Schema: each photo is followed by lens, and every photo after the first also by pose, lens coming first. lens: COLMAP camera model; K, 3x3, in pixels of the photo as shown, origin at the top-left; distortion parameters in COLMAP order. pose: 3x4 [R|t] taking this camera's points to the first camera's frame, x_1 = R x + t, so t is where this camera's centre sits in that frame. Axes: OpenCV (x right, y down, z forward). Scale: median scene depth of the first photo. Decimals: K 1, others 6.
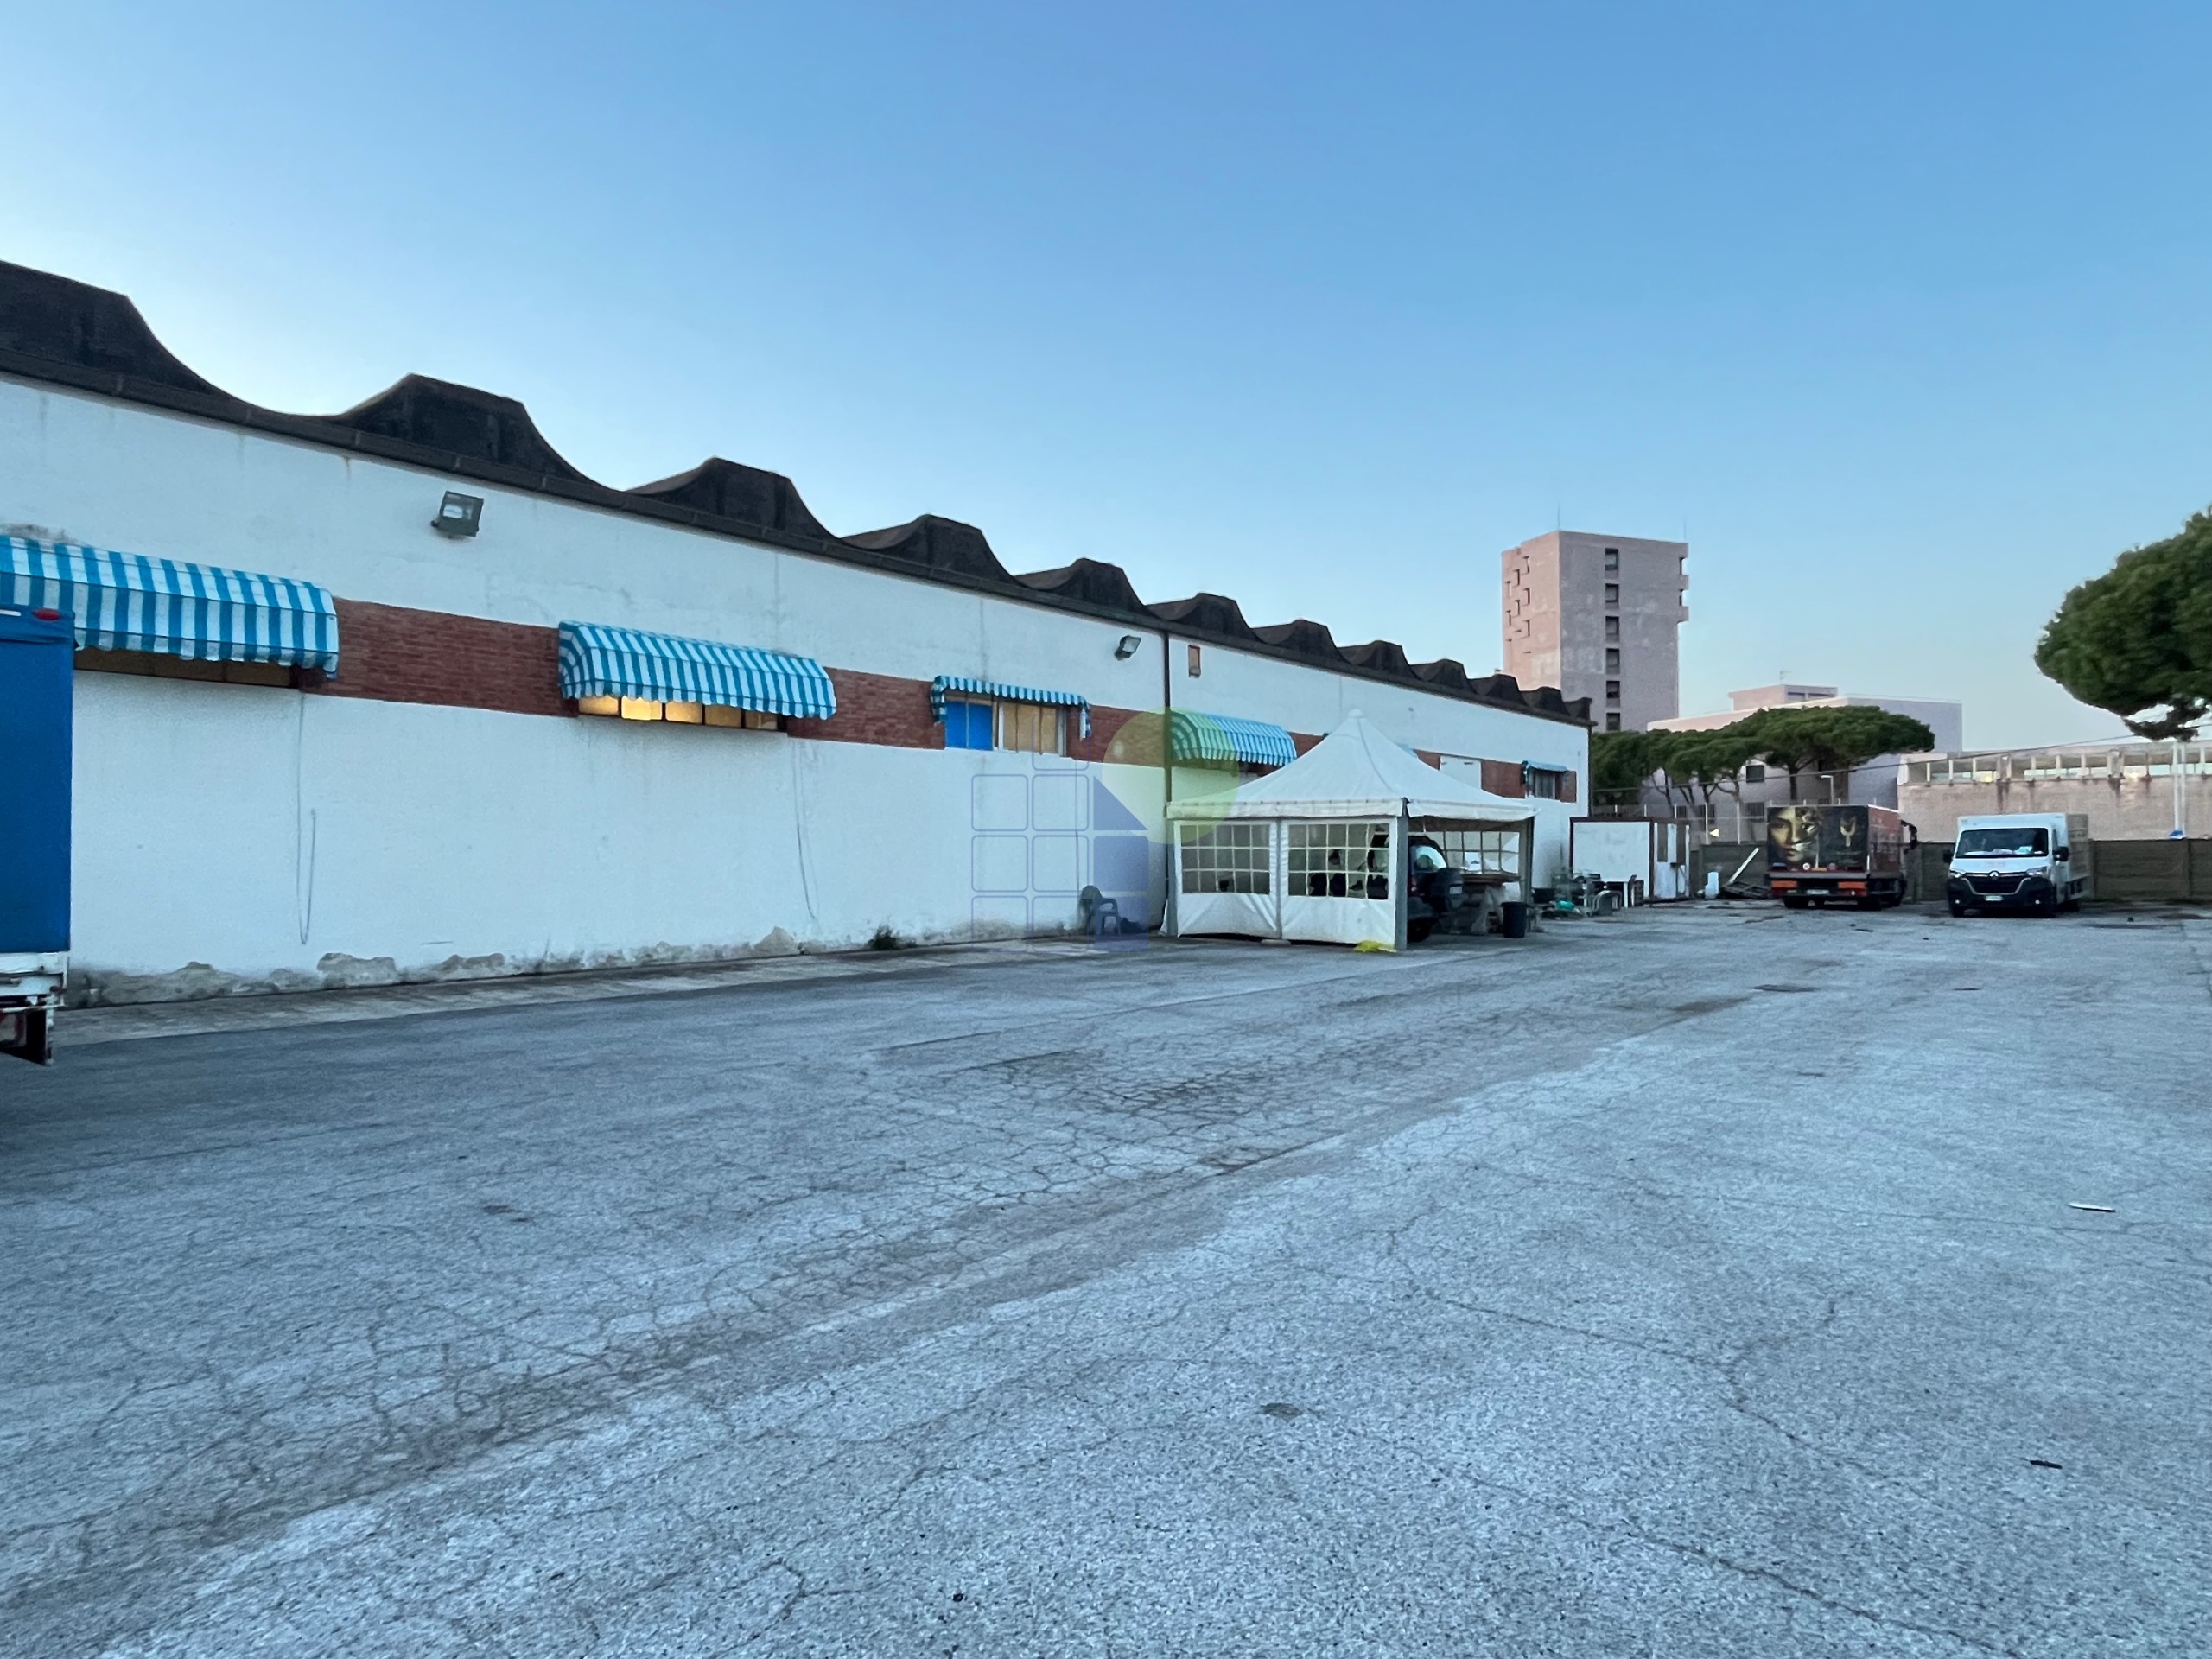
lens RADIAL K [[1282.8, 0, 1106.0], [0, 1282.8, 829.5], [0, 0, 1]] dist [-0.002452, -0.001754]
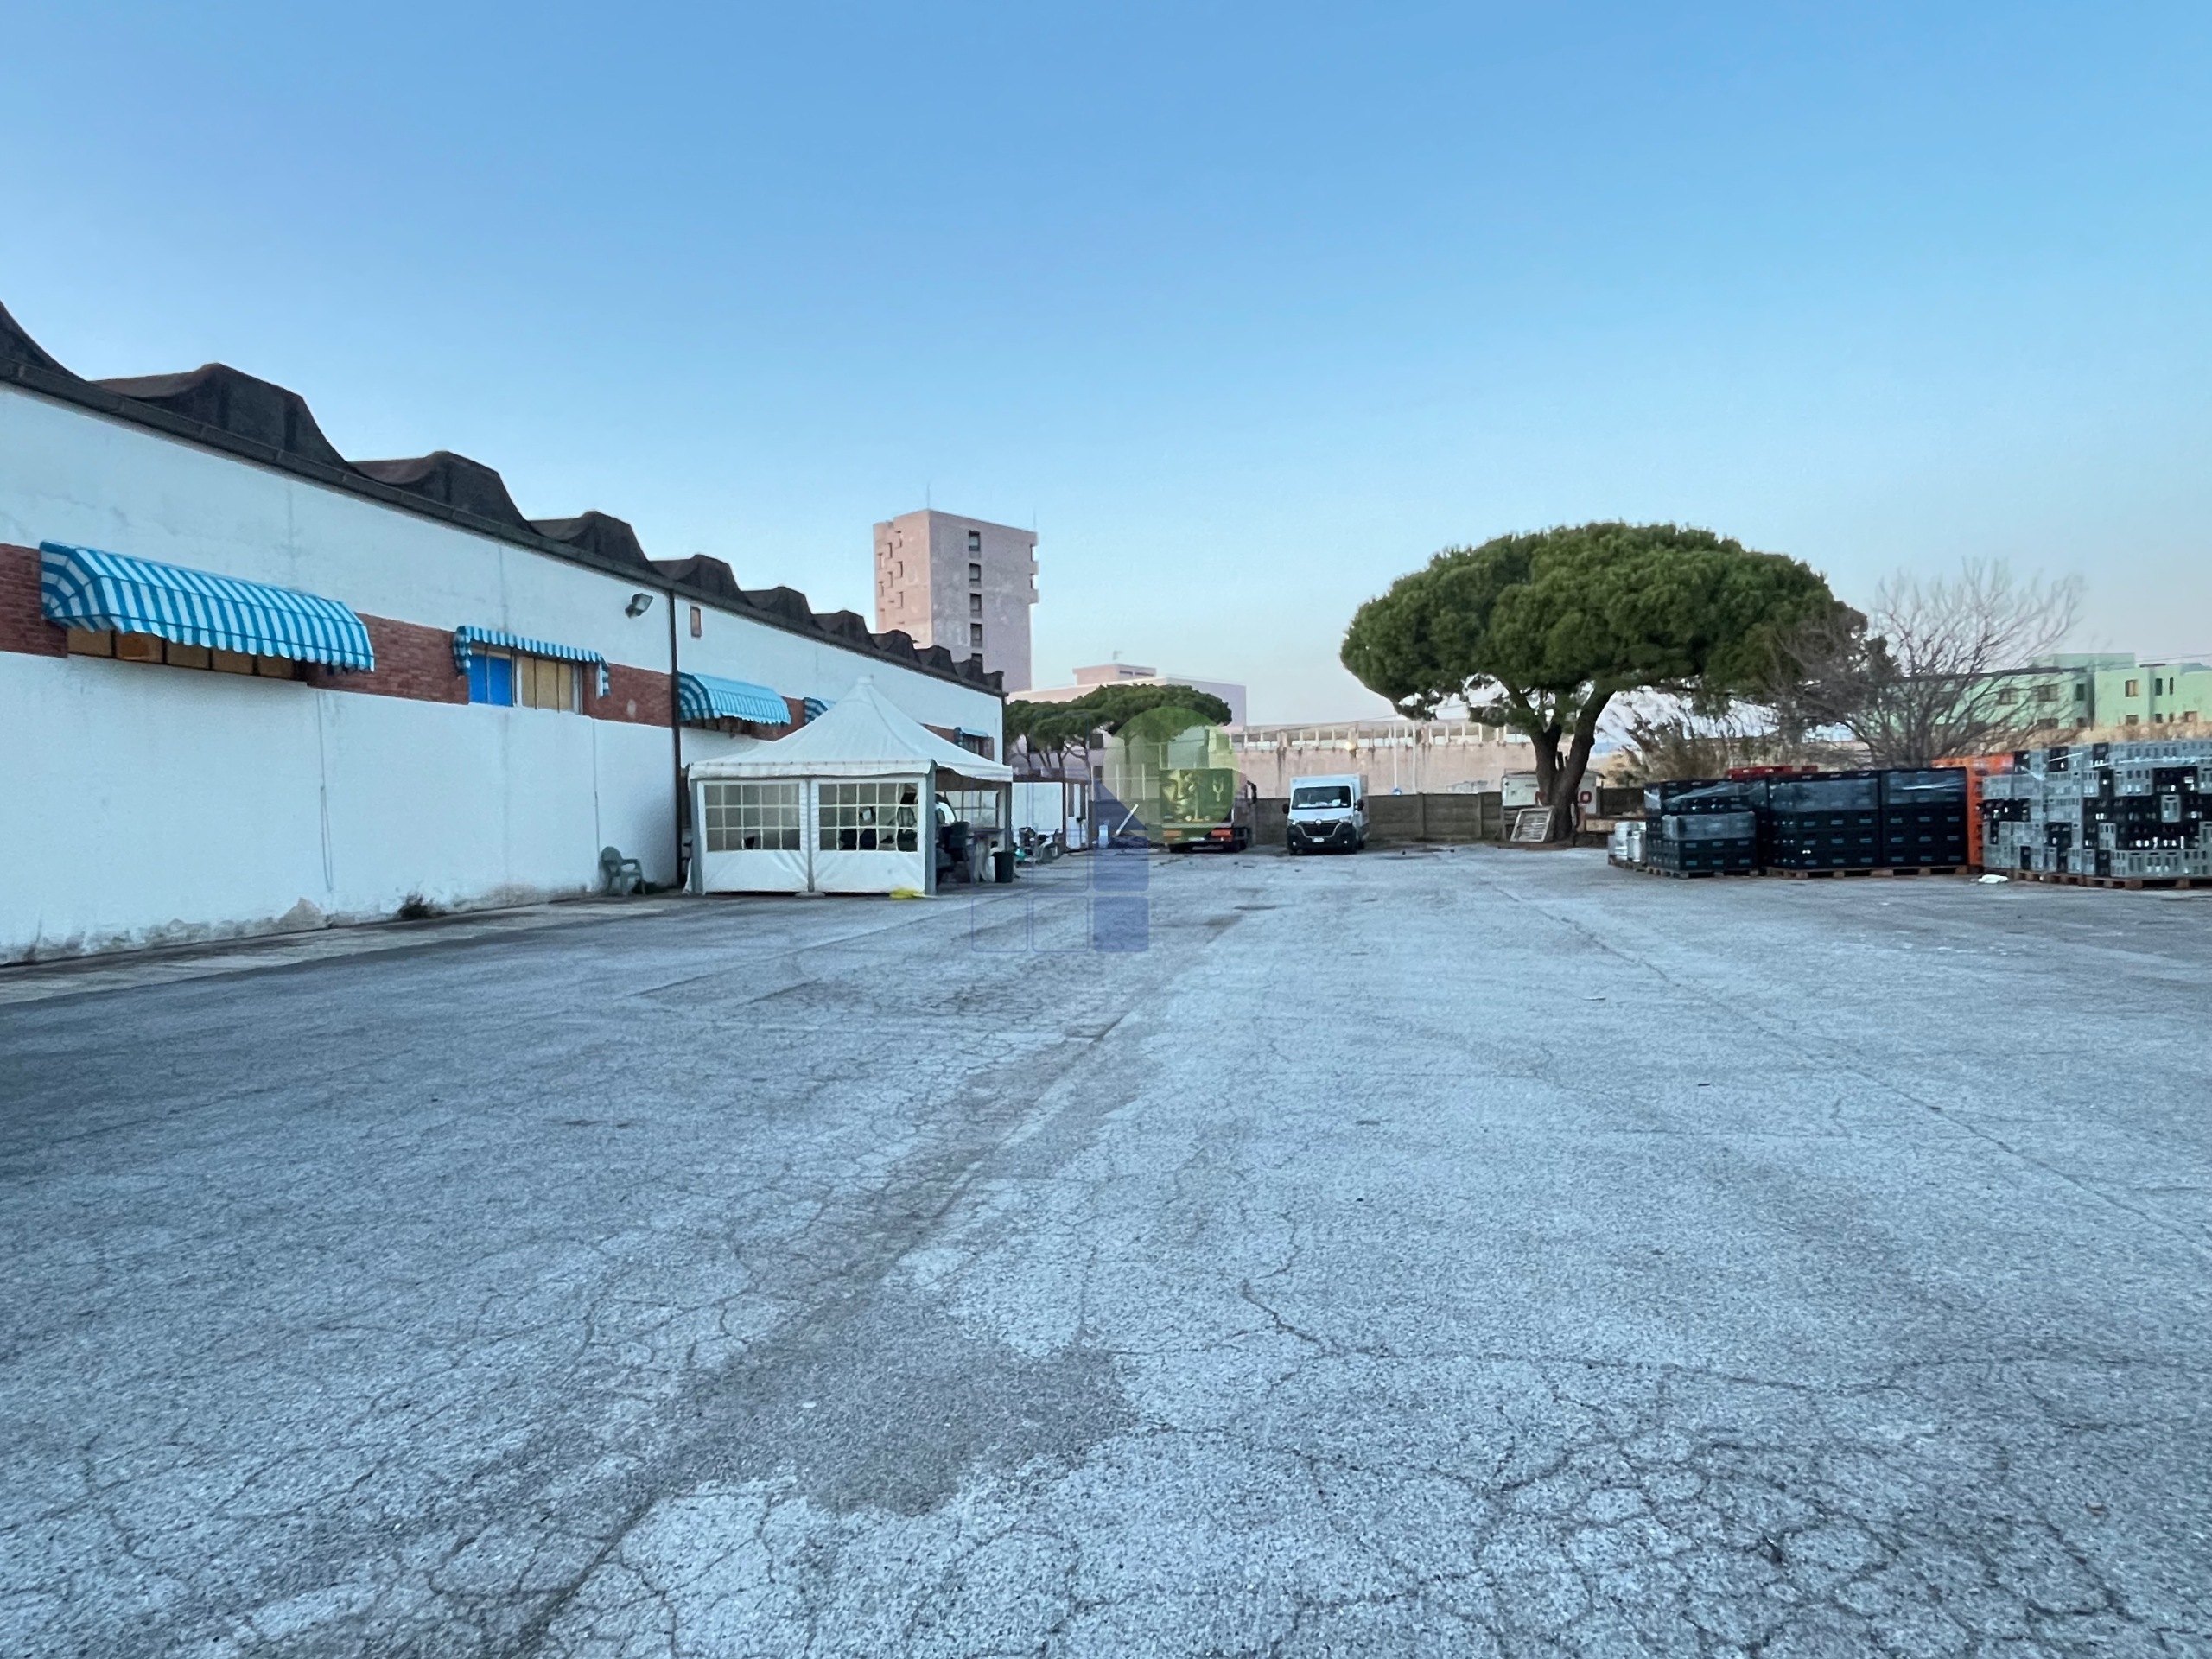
lens RADIAL K [[1282.8, 0, 1106.0], [0, 1282.8, 829.5], [0, 0, 1]] dist [-0.002452, -0.001754]
pose [[0.877913, -0.019629, 0.478418, -0.150554], [0.005802, 0.999522, 0.030363, 0.002901], [-0.478785, -0.023880, 0.877607, -0.046298]]
